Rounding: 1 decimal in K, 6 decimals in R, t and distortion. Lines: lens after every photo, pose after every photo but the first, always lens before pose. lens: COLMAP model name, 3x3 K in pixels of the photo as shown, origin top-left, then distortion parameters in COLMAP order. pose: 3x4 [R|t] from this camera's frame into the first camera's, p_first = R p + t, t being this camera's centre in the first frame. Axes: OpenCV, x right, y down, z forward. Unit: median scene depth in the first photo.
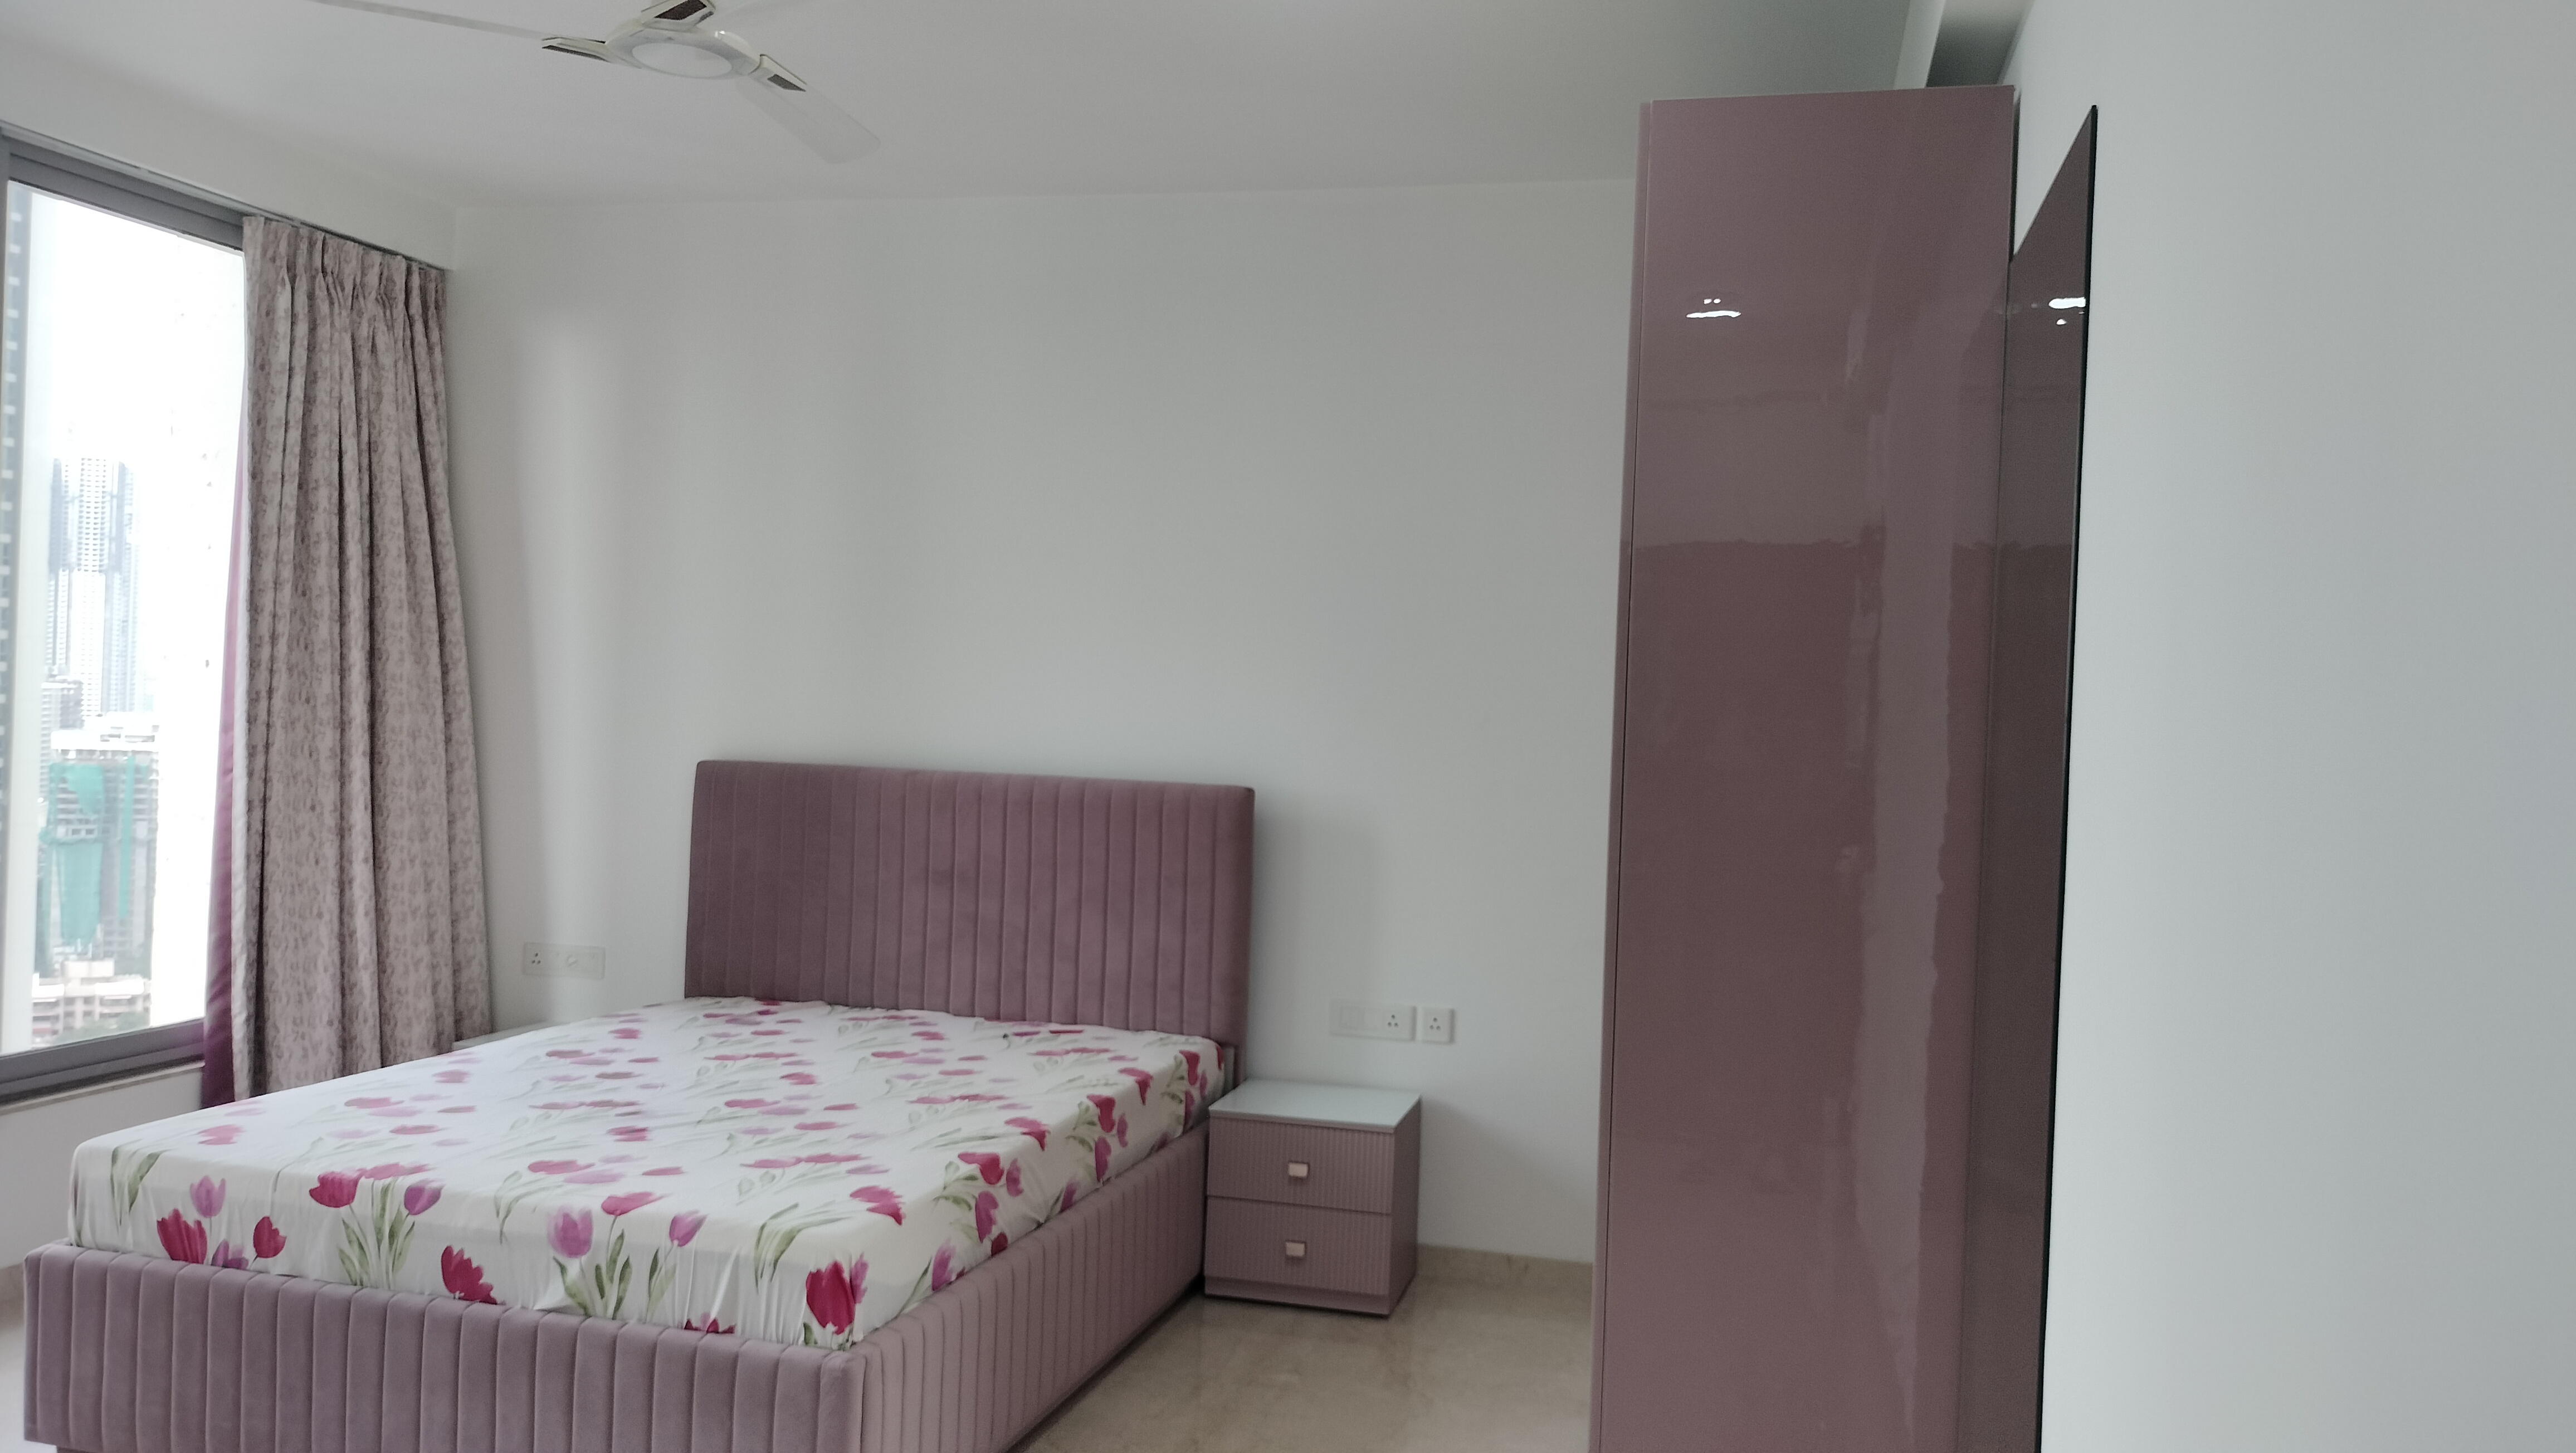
lens RADIAL K [[1982.0, 0, 1288.0], [0, 1982.0, 726.5], [0, 0, 1]] dist [0.100078, -0.155156]
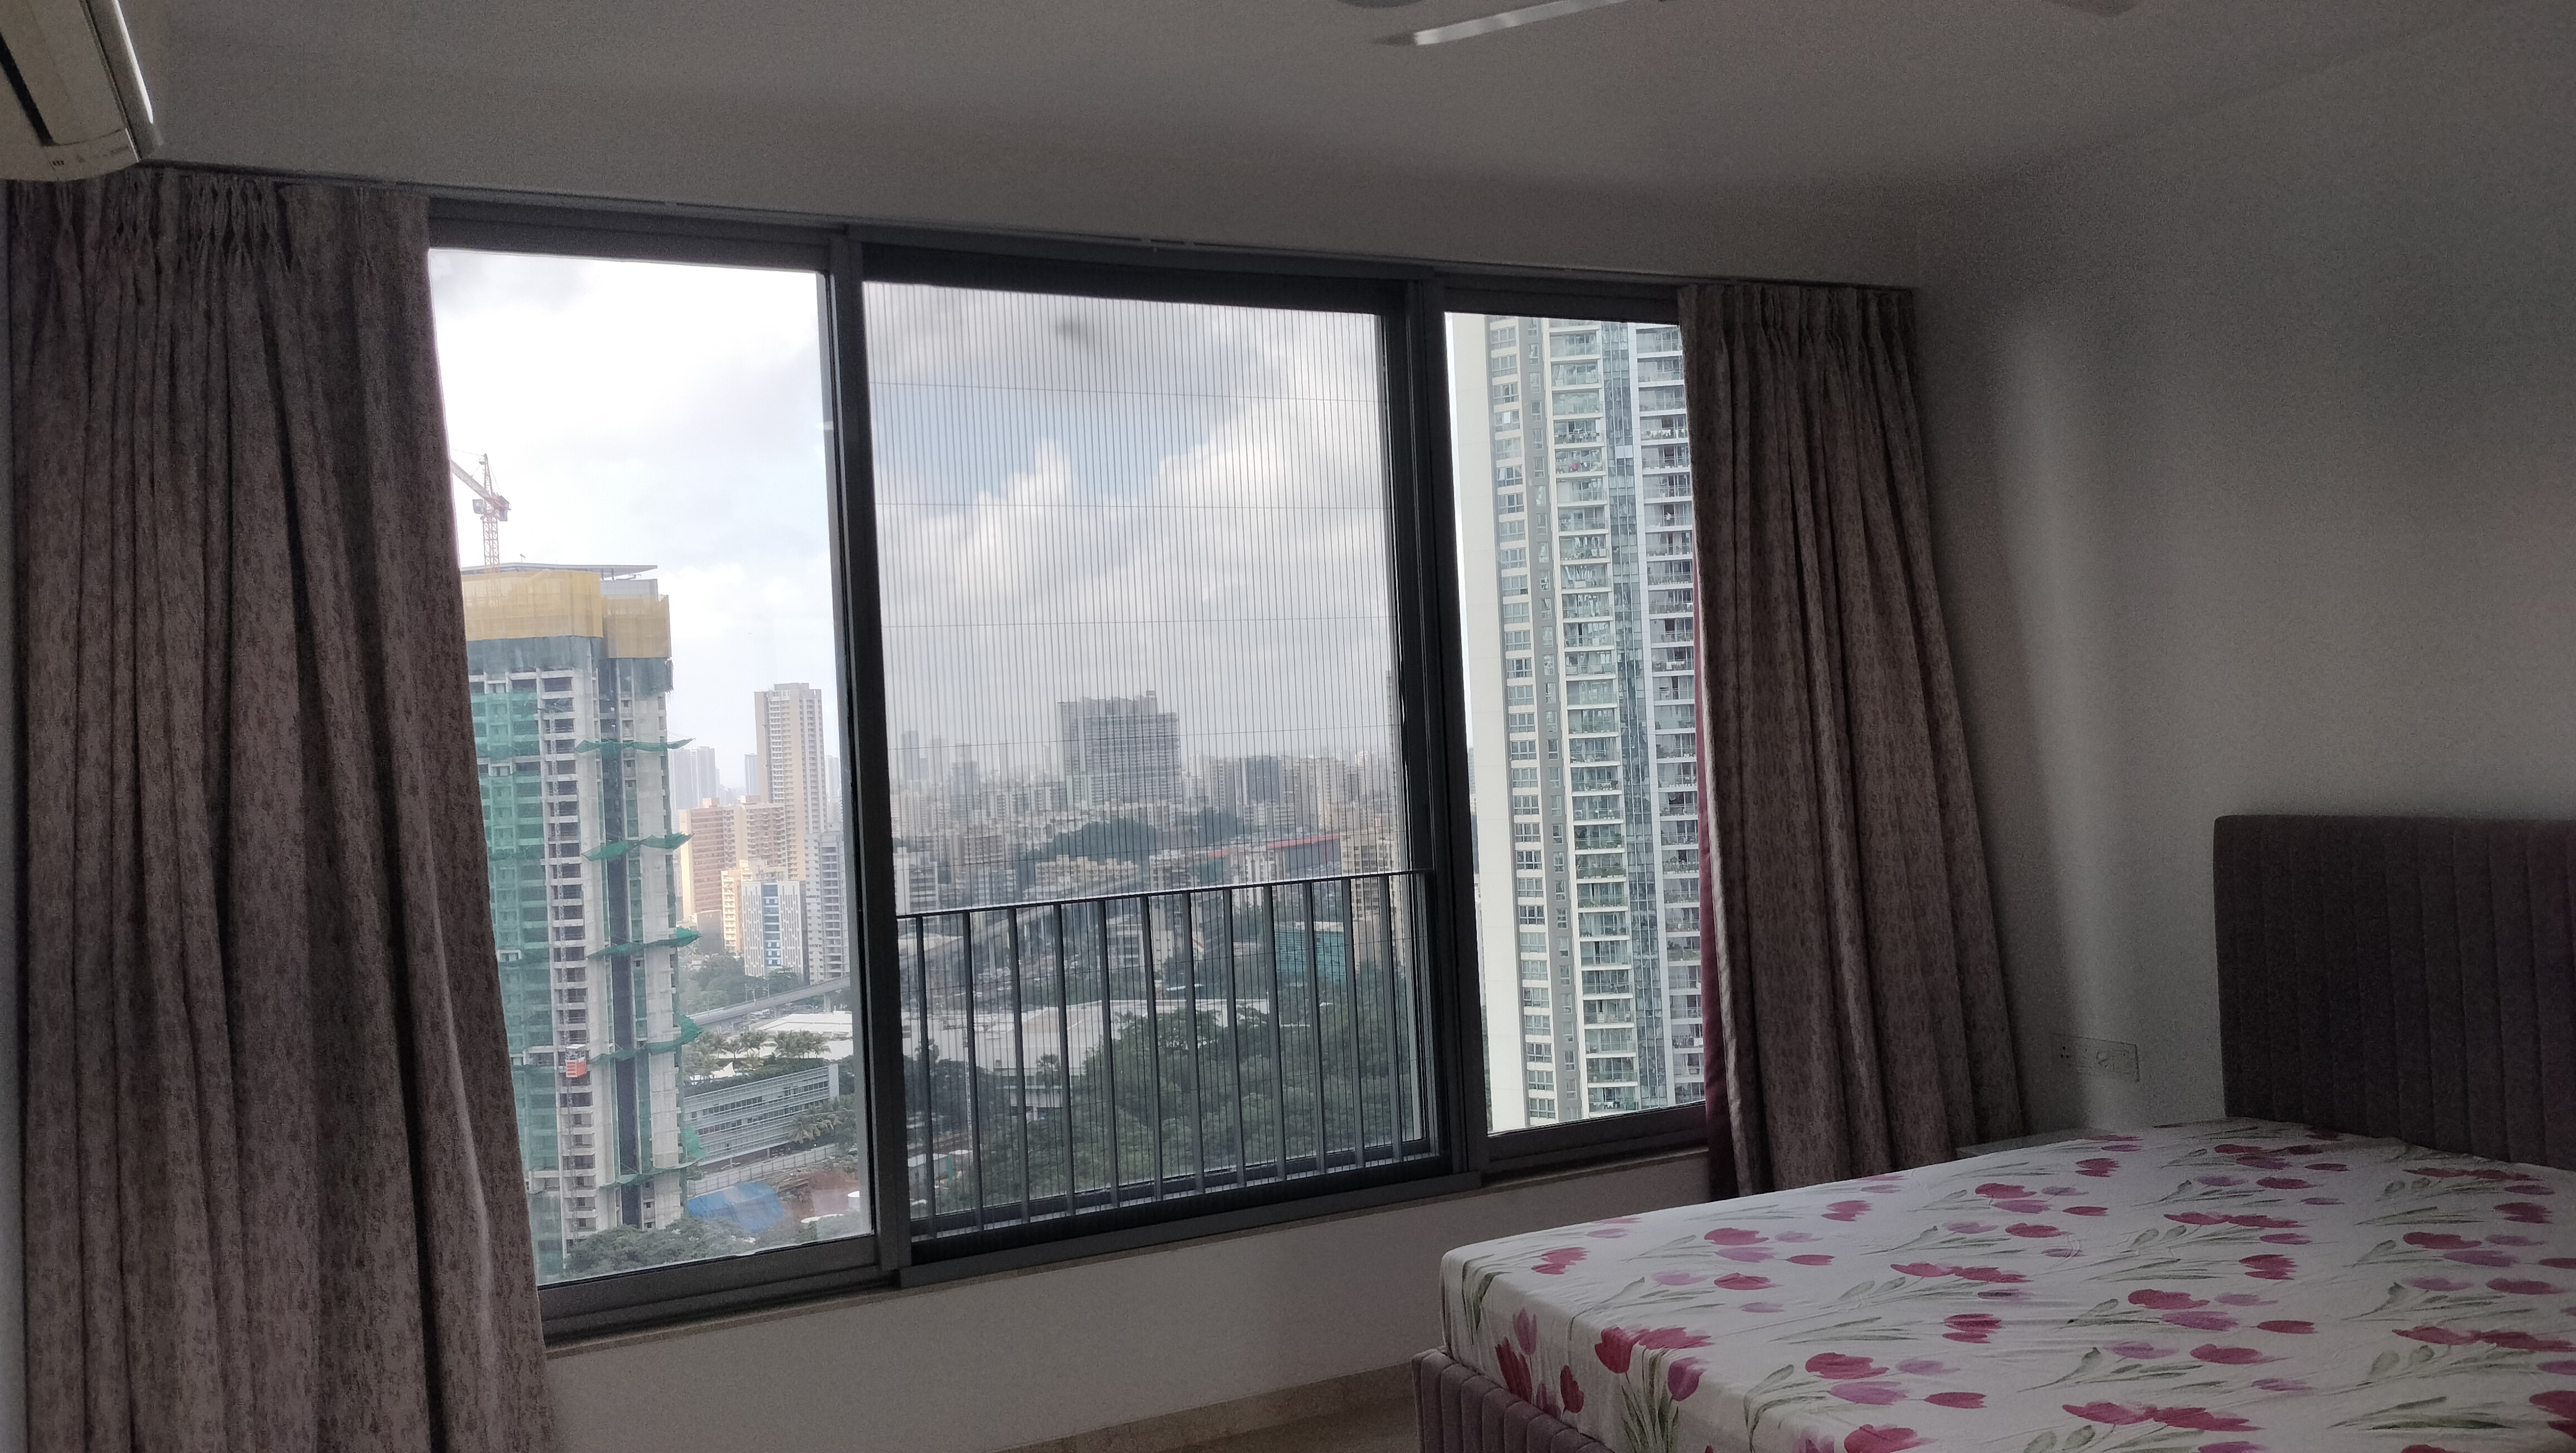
lens RADIAL K [[1952.5, 0, 1288.0], [0, 1952.5, 726.5], [0, 0, 1]] dist [0.105523, -0.092827]
pose [[0.636255, -0.075701, -0.767756, 0.082654], [0.067987, 0.996804, -0.041943, -0.011632], [0.768477, -0.025511, 0.639368, 0.222889]]
